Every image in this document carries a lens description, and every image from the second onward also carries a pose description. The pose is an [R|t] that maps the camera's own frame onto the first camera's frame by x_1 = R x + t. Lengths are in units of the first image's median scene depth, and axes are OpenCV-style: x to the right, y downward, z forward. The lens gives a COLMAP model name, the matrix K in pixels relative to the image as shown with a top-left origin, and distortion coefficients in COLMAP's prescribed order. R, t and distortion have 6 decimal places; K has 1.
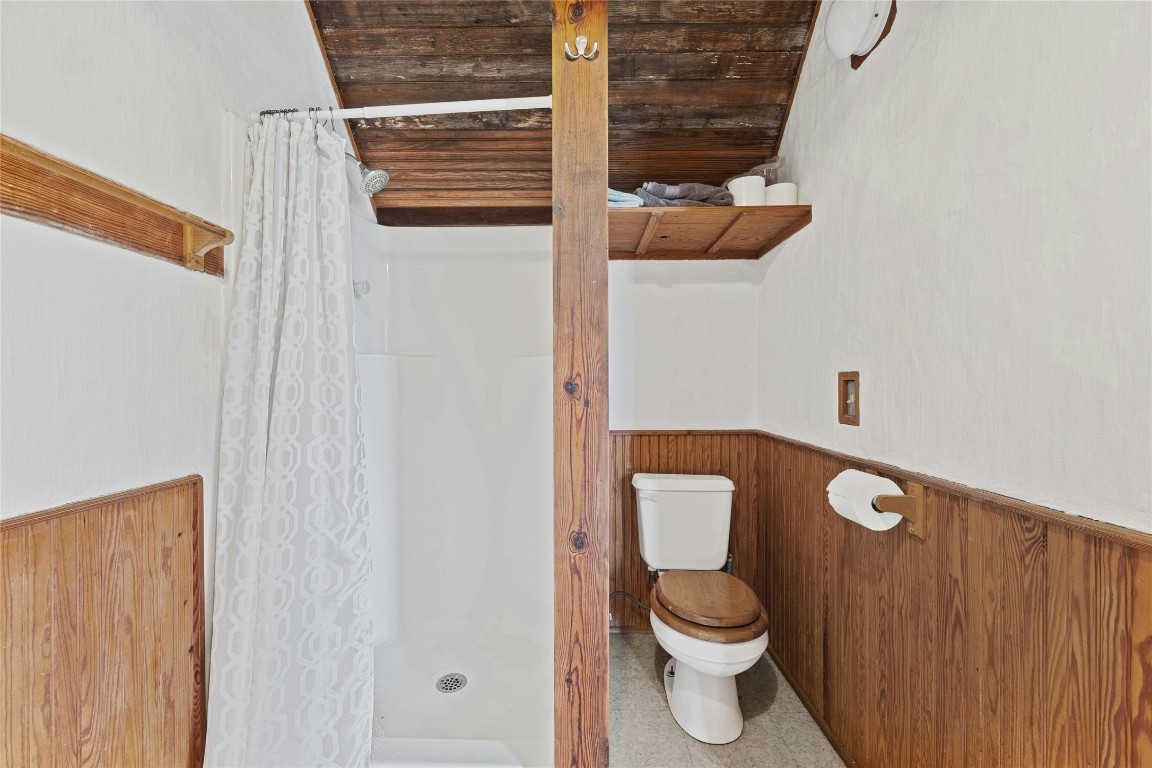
lens RADIAL K [[459.7, 0, 576.4], [0, 459.7, 383.0], [0, 0, 1]] dist [-0.003520, -0.000639]
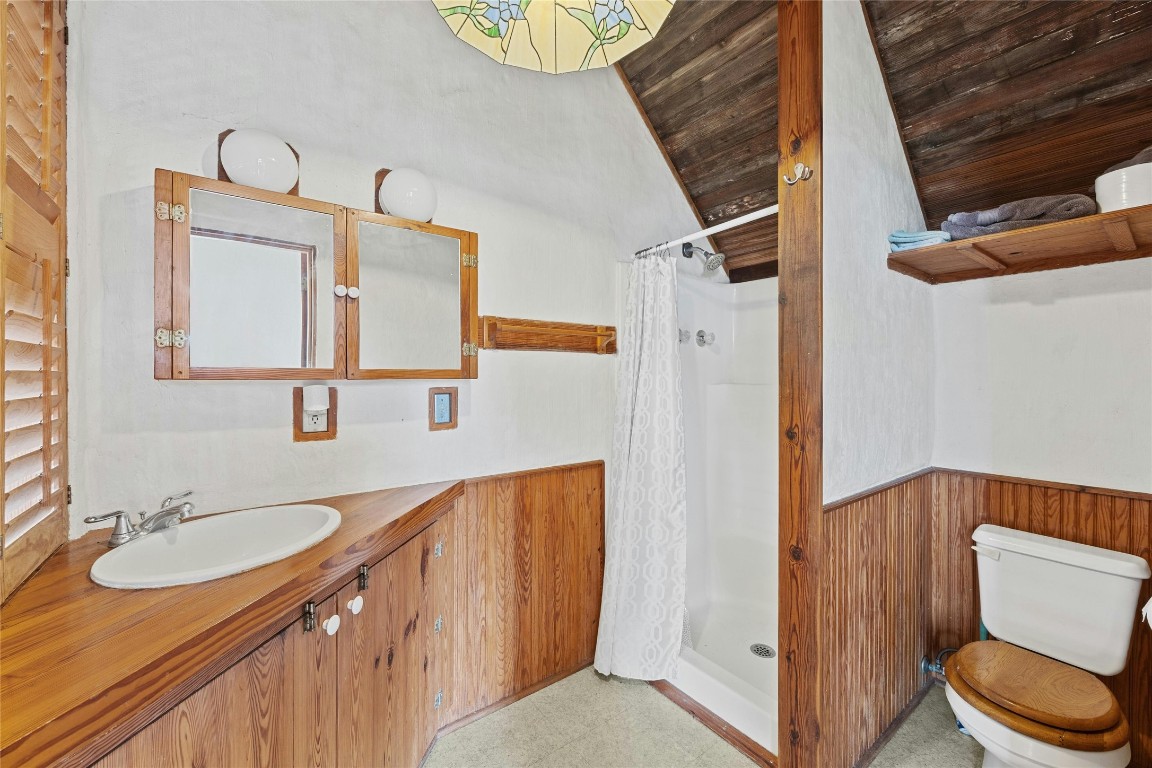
lens RADIAL K [[459.7, 0, 573.7], [0, 459.7, 379.3], [0, 0, 1]] dist [-0.003520, -0.000639]
pose [[0.614919, 0.006196, -0.788566, 0.539578], [-0.004319, 0.999981, 0.004489, -0.127939], [0.788579, 0.000645, 0.614933, -0.246816]]
